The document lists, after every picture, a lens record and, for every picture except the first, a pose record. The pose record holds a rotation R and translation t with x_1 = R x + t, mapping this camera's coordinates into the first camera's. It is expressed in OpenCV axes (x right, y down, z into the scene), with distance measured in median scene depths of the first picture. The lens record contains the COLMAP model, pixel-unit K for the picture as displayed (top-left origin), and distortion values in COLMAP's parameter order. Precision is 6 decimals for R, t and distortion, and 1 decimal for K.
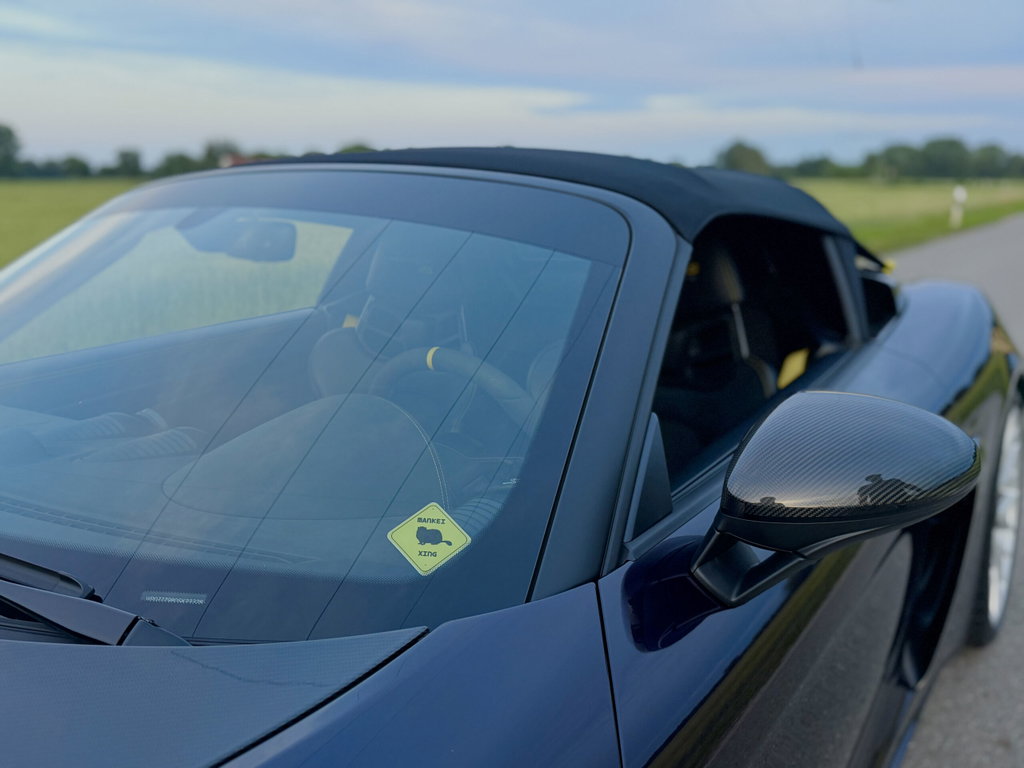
lens RADIAL K [[864.6, 0, 512.0], [0, 864.6, 384.0], [0, 0, 1]] dist [0.220992, -0.505526]
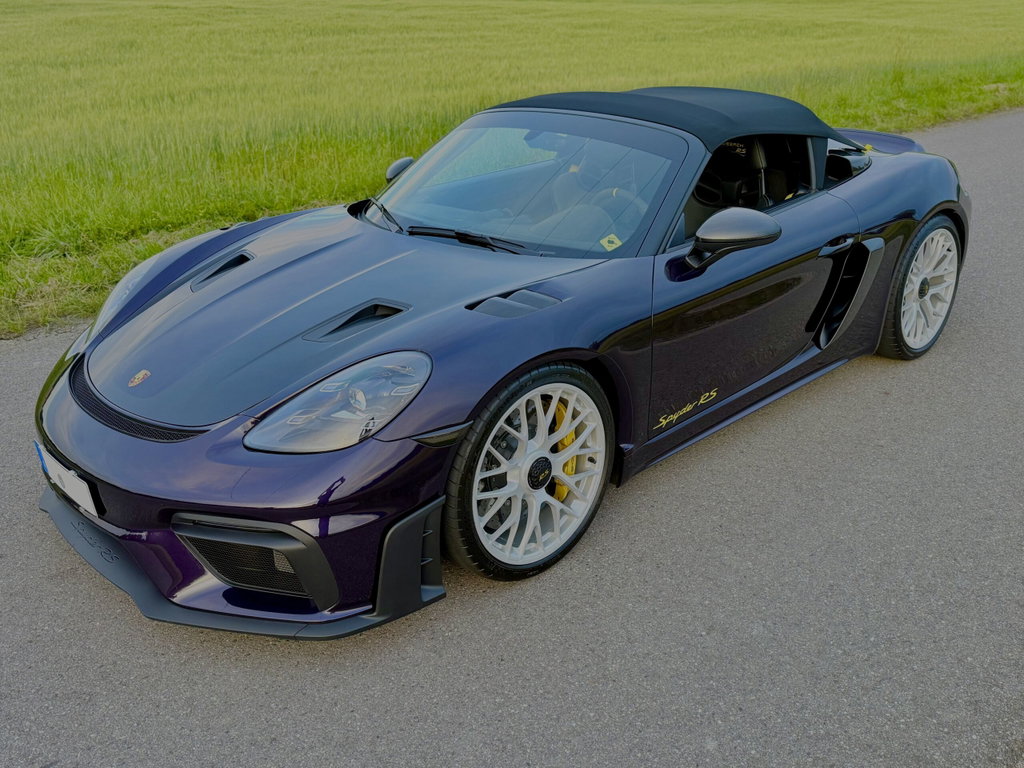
lens RADIAL K [[864.6, 0, 512.0], [0, 864.6, 384.0], [0, 0, 1]] dist [0.220992, -0.505526]
pose [[0.976499, 0.080594, -0.199885, 0.243075], [-0.041260, 0.980203, 0.193651, 0.055913], [0.211535, -0.180852, 0.960492, -2.364445]]
